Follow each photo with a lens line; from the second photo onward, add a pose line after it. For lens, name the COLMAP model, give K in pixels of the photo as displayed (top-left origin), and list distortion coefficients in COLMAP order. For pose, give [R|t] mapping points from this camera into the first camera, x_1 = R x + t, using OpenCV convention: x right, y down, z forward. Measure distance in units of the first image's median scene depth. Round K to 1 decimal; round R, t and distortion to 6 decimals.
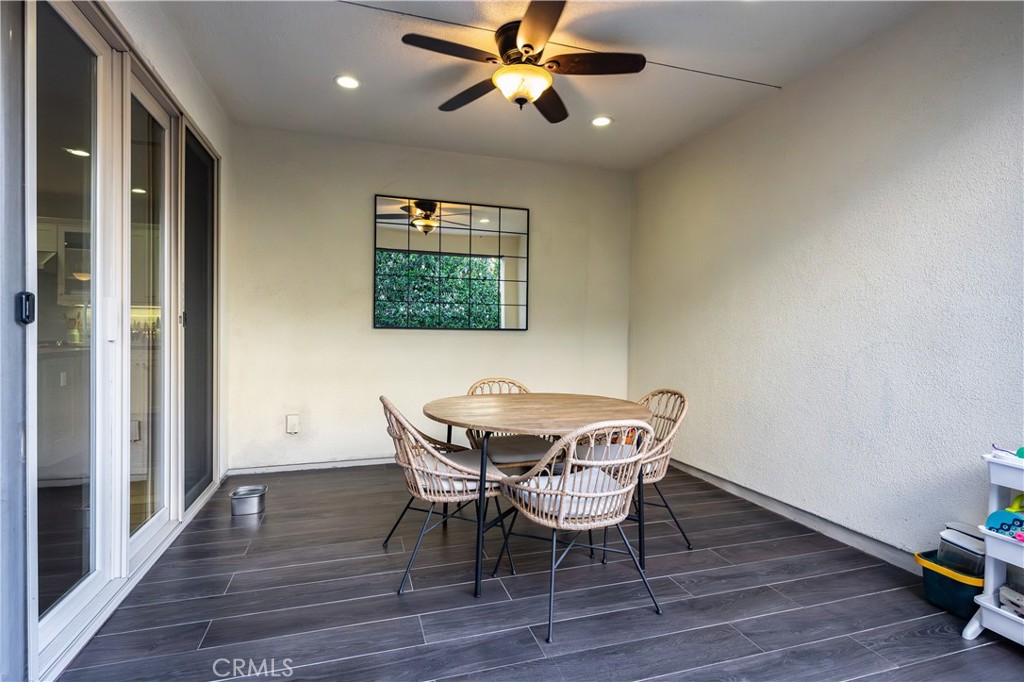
lens RADIAL K [[502.5, 0, 507.6], [0, 502.5, 336.5], [0, 0, 1]] dist [0.011371, -0.001989]
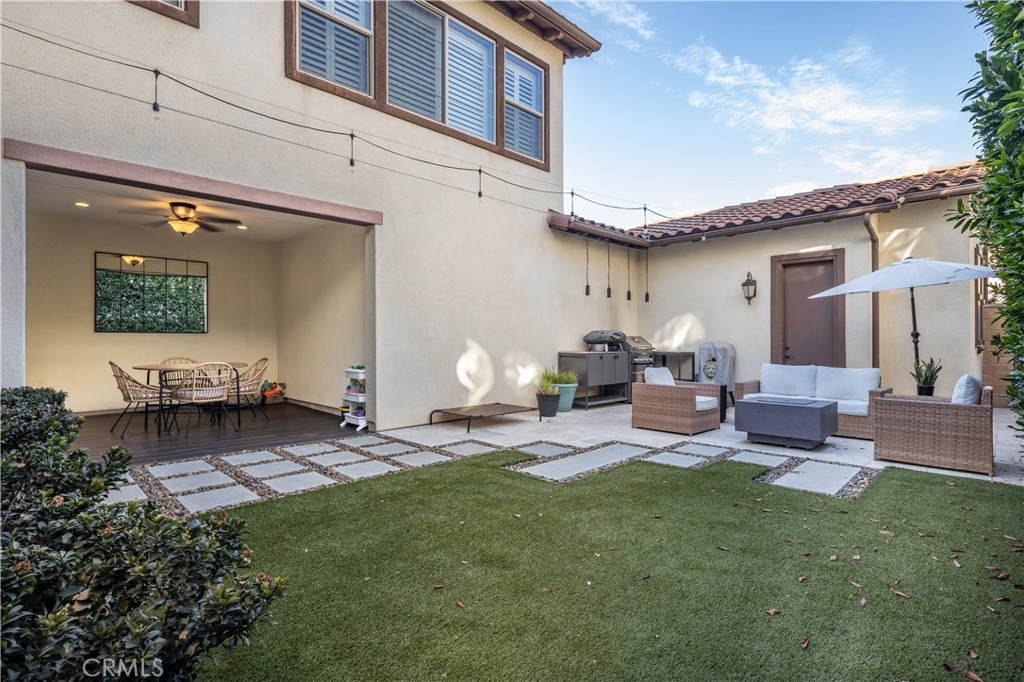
lens RADIAL K [[502.5, 0, 513.2], [0, 502.5, 344.0], [0, 0, 1]] dist [0.011371, -0.001989]
pose [[0.887886, -0.012173, 0.459902, 0.062784], [0.010285, 0.999925, 0.006611, 0.008875], [-0.459948, -0.001140, 0.887945, -0.368813]]
